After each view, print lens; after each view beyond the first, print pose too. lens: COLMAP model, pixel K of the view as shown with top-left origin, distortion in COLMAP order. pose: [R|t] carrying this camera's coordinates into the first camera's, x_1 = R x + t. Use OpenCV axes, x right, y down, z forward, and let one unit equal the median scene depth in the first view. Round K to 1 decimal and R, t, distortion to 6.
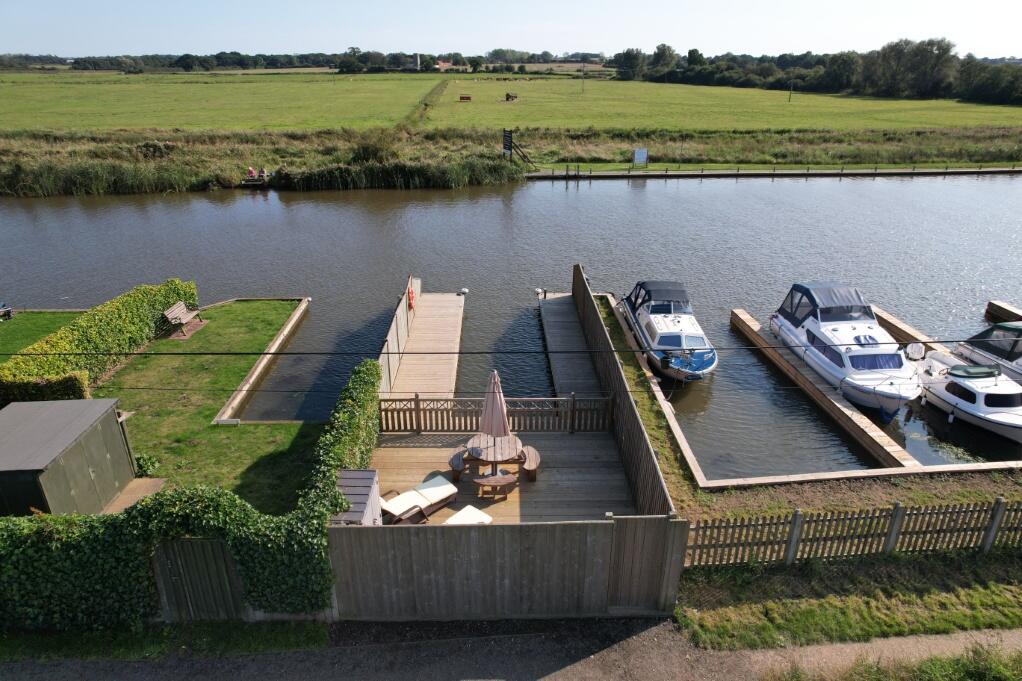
lens RADIAL K [[654.0, 0, 511.0], [0, 654.0, 340.5], [0, 0, 1]] dist [-0.063573, 0.056650]
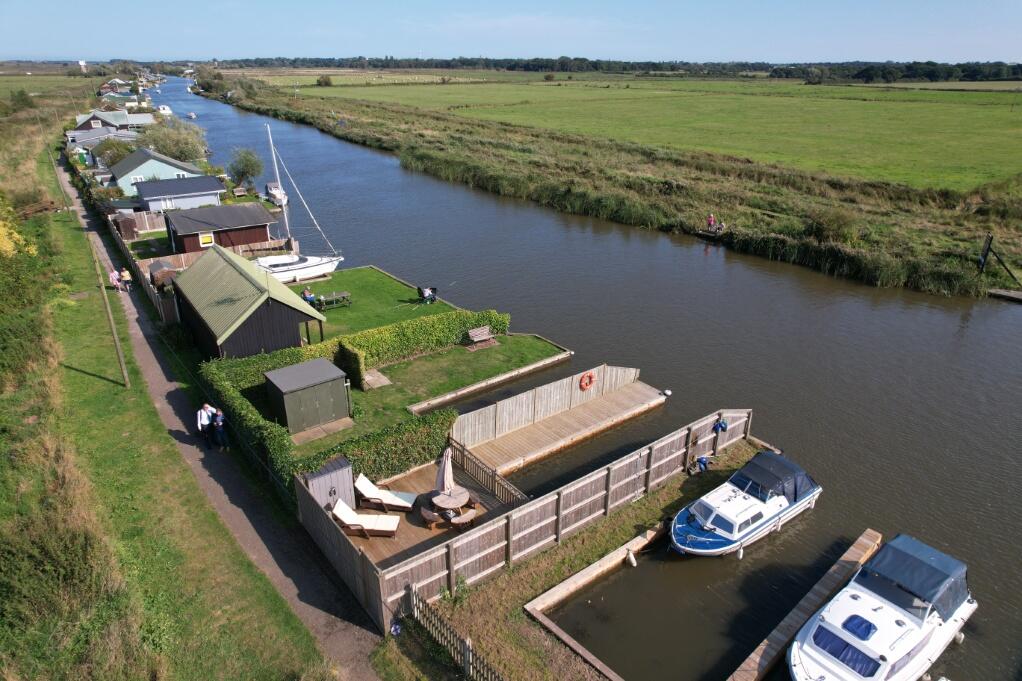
lens RADIAL K [[654.0, 0, 511.0], [0, 654.0, 340.5], [0, 0, 1]] dist [-0.063573, 0.056650]
pose [[0.596622, 0.319854, -0.736027, 0.585211], [-0.324774, 0.934915, 0.143023, -0.240579], [0.733869, 0.153712, 0.661672, 0.042942]]
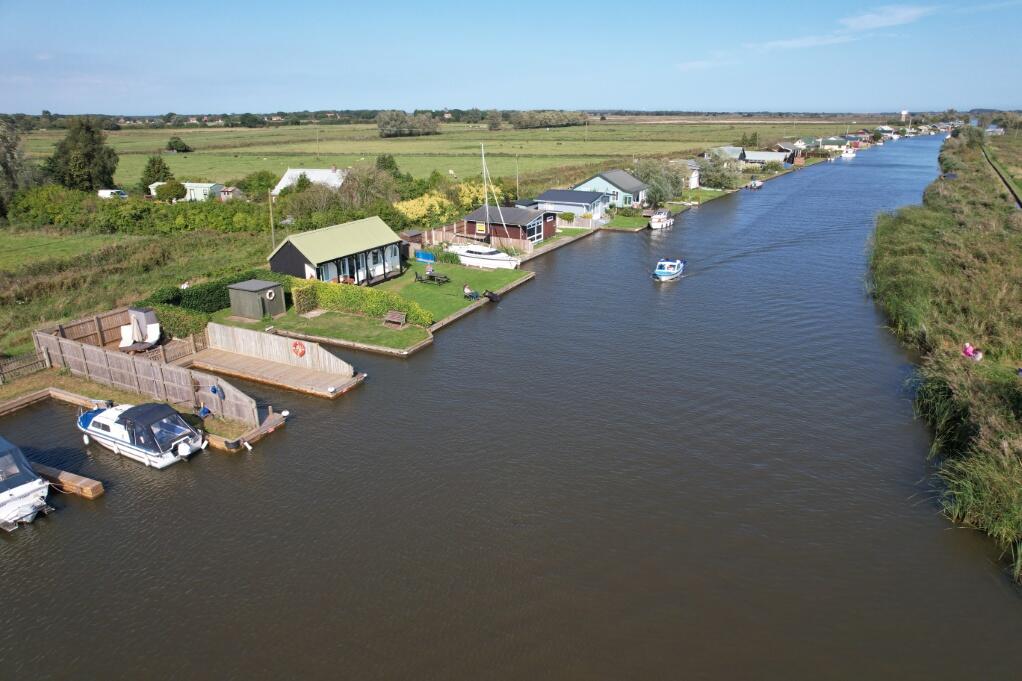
lens RADIAL K [[654.0, 0, 511.0], [0, 654.0, 340.5], [0, 0, 1]] dist [-0.063573, 0.056650]
pose [[-0.465257, 0.297896, -0.833543, 0.767102], [-0.339815, 0.809406, 0.478944, -0.856507], [0.817350, 0.506083, -0.275353, 1.599922]]
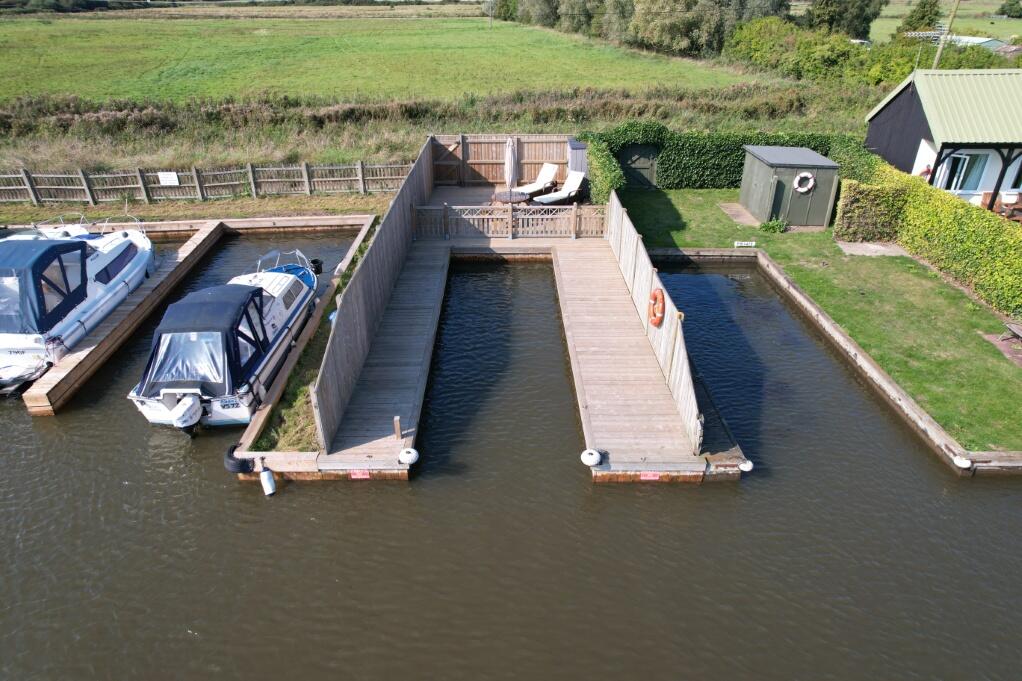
lens RADIAL K [[654.0, 0, 511.0], [0, 654.0, 340.5], [0, 0, 1]] dist [-0.063573, 0.056650]
pose [[-0.999922, -0.005652, 0.011159, -0.027197], [0.005217, 0.622426, 0.782661, -0.444995], [-0.011369, 0.782658, -0.622348, 1.228770]]
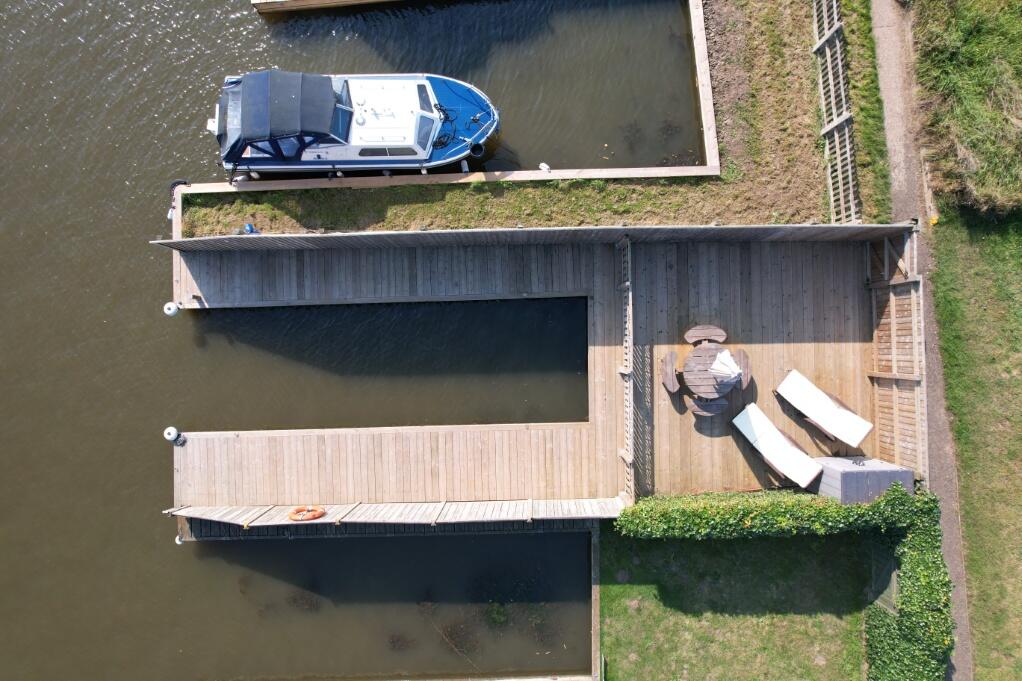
lens RADIAL K [[654.0, 0, 511.0], [0, 654.0, 340.5], [0, 0, 1]] dist [-0.063573, 0.056650]
pose [[-0.003466, -0.999745, 0.022301, -0.002480], [0.381084, 0.019298, 0.924339, -0.500236], [-0.924534, 0.011702, 0.380920, 0.514134]]
